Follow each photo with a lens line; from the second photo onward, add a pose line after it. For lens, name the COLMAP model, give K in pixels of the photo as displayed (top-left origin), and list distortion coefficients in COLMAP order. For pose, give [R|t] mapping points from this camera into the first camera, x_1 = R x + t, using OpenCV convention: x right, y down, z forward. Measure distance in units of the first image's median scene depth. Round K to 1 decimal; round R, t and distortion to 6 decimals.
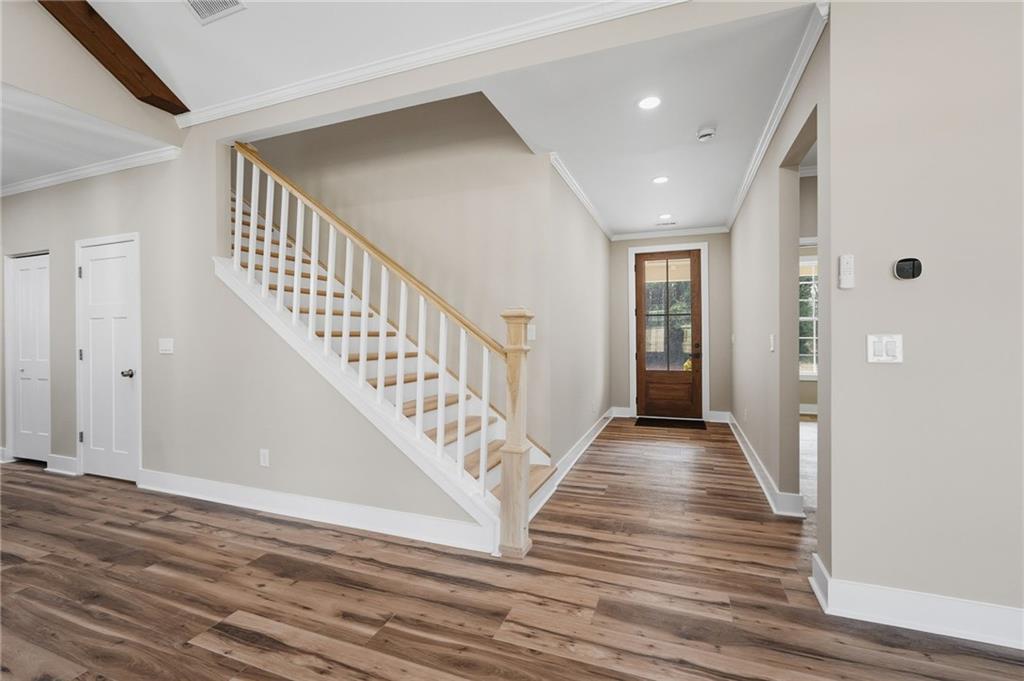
lens RADIAL K [[448.9, 0, 512.7], [0, 448.9, 336.3], [0, 0, 1]] dist [-0.002416, 0.000567]
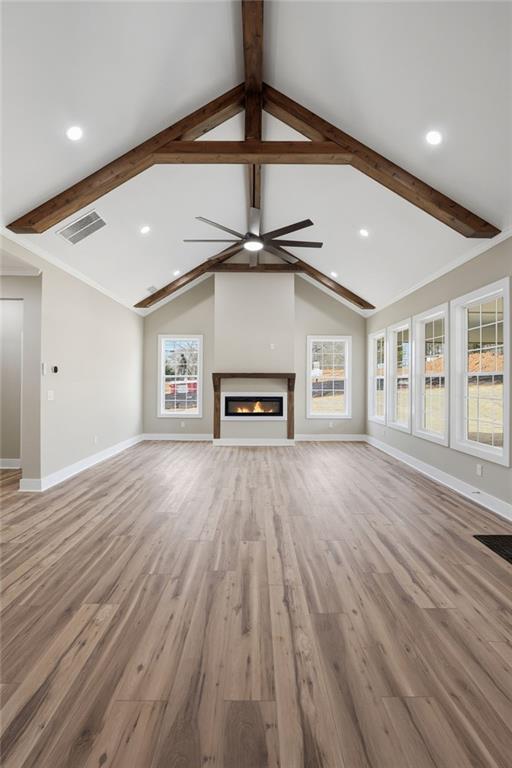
lens RADIAL K [[344.9, 0, 255.9], [0, 344.9, 378.8], [0, 0, 1]] dist [-0.010075, 0.000504]
pose [[-0.354607, 0.010546, 0.934956, -1.139936], [-0.005857, 0.999892, -0.013500, -0.039243], [-0.934997, -0.010263, -0.354506, 0.335970]]
